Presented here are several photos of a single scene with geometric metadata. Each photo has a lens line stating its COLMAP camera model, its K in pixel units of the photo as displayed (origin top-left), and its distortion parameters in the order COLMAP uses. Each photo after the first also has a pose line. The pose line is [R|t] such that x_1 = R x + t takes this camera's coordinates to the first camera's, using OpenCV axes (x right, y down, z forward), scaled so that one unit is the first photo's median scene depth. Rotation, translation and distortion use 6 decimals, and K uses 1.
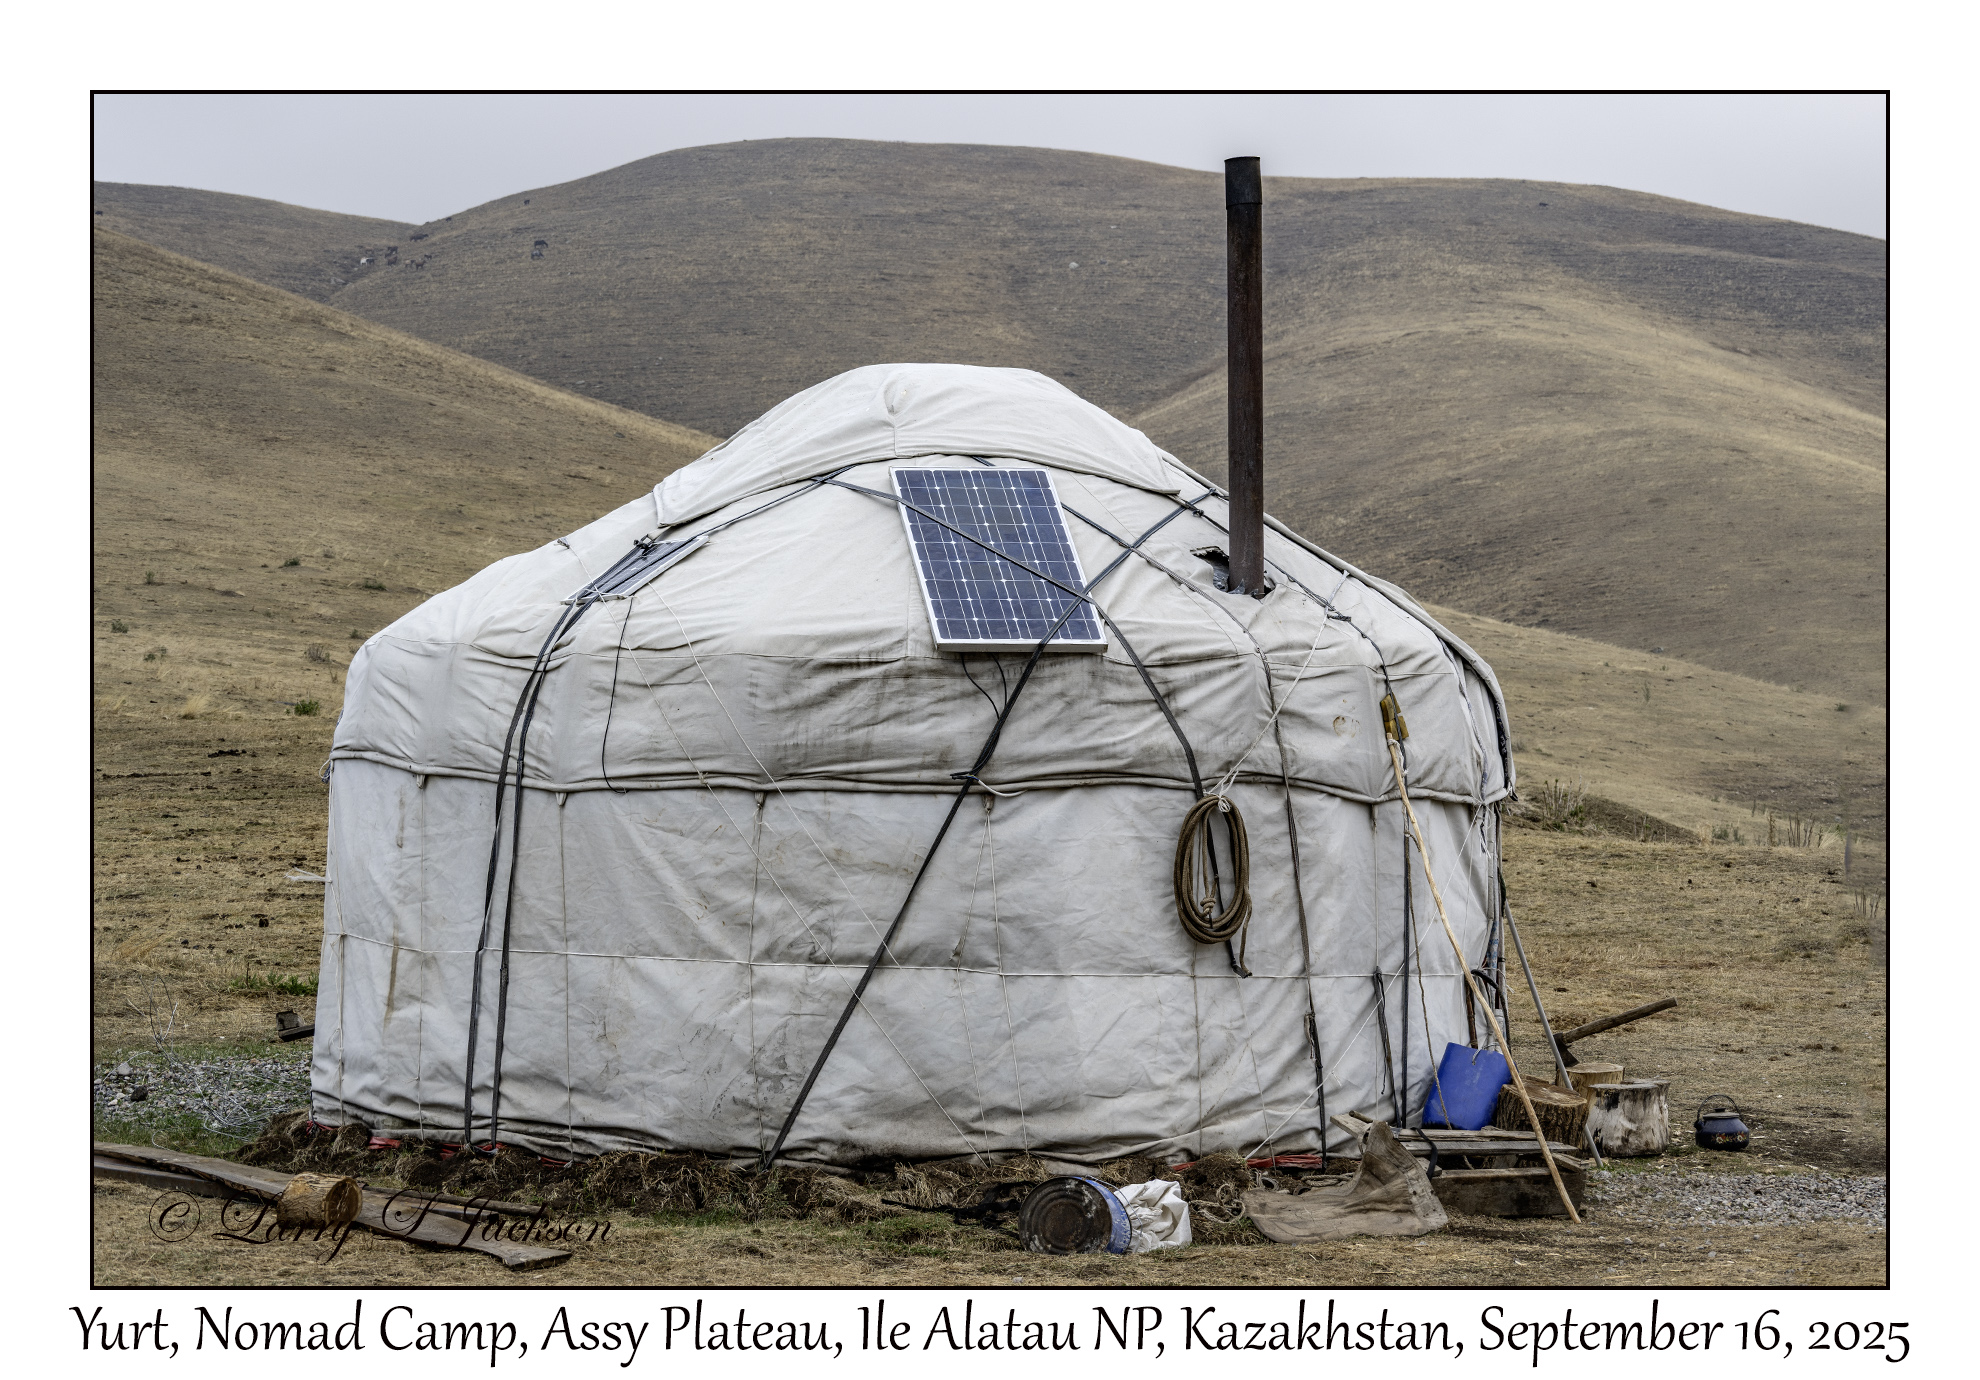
lens RADIAL K [[4612.6, 0, 989.2], [0, 4612.6, 684.4], [0, 0, 1]] dist [0.036046, 0.000000]
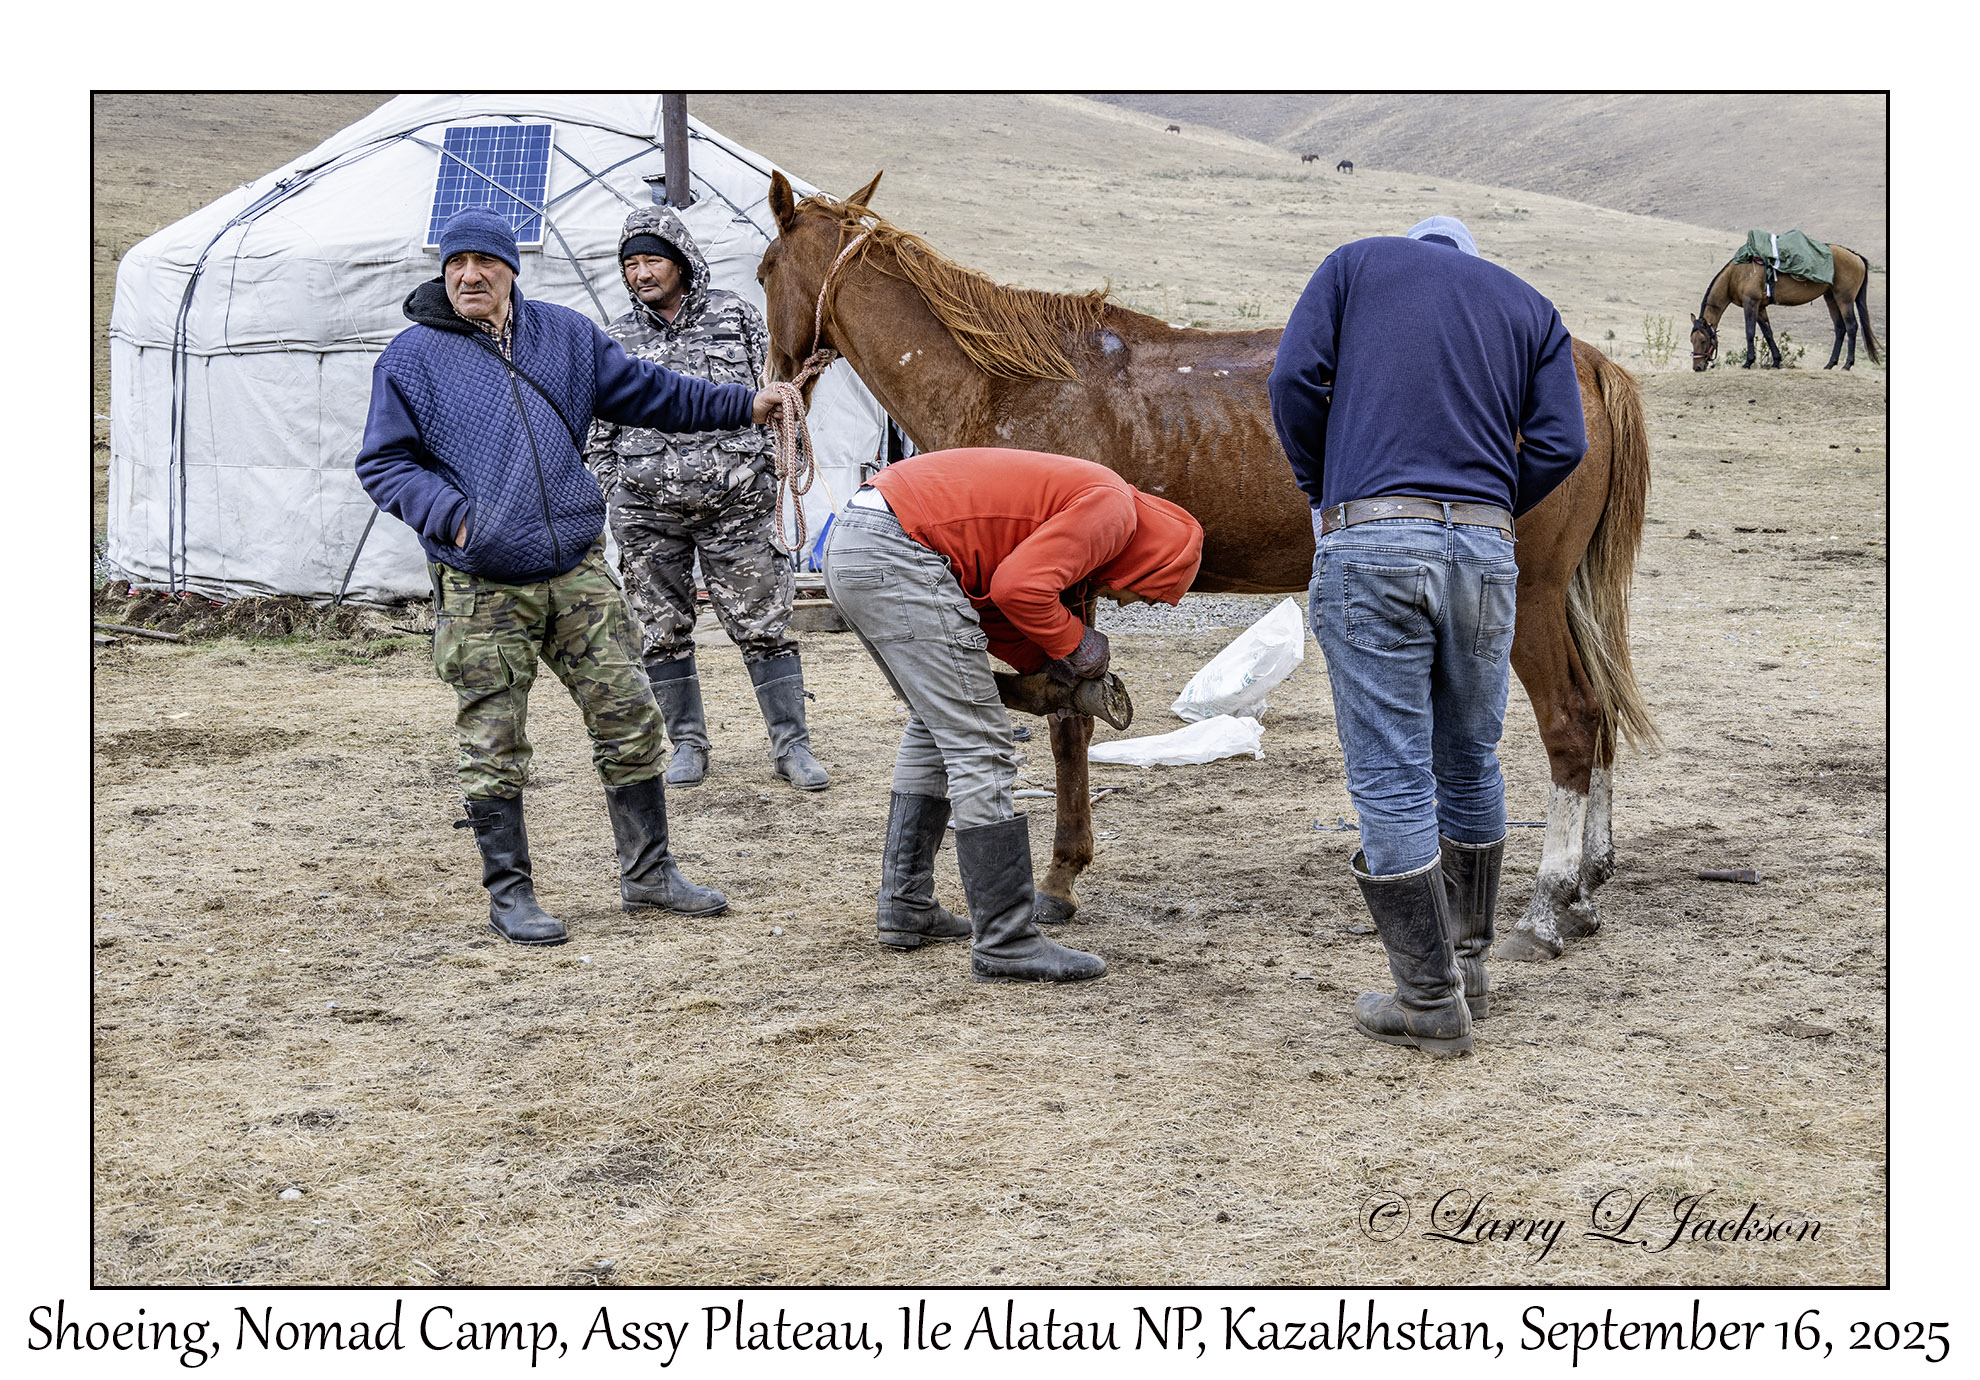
lens RADIAL K [[3084.2, 0, 989.0], [0, 3084.2, 689.5], [0, 0, 1]] dist [-0.019408, 0.000000]
pose [[0.993500, -0.012670, -0.113128, 0.267033], [0.027842, 0.990649, 0.133564, 0.004252], [0.110378, -0.135845, 0.984562, 0.038698]]
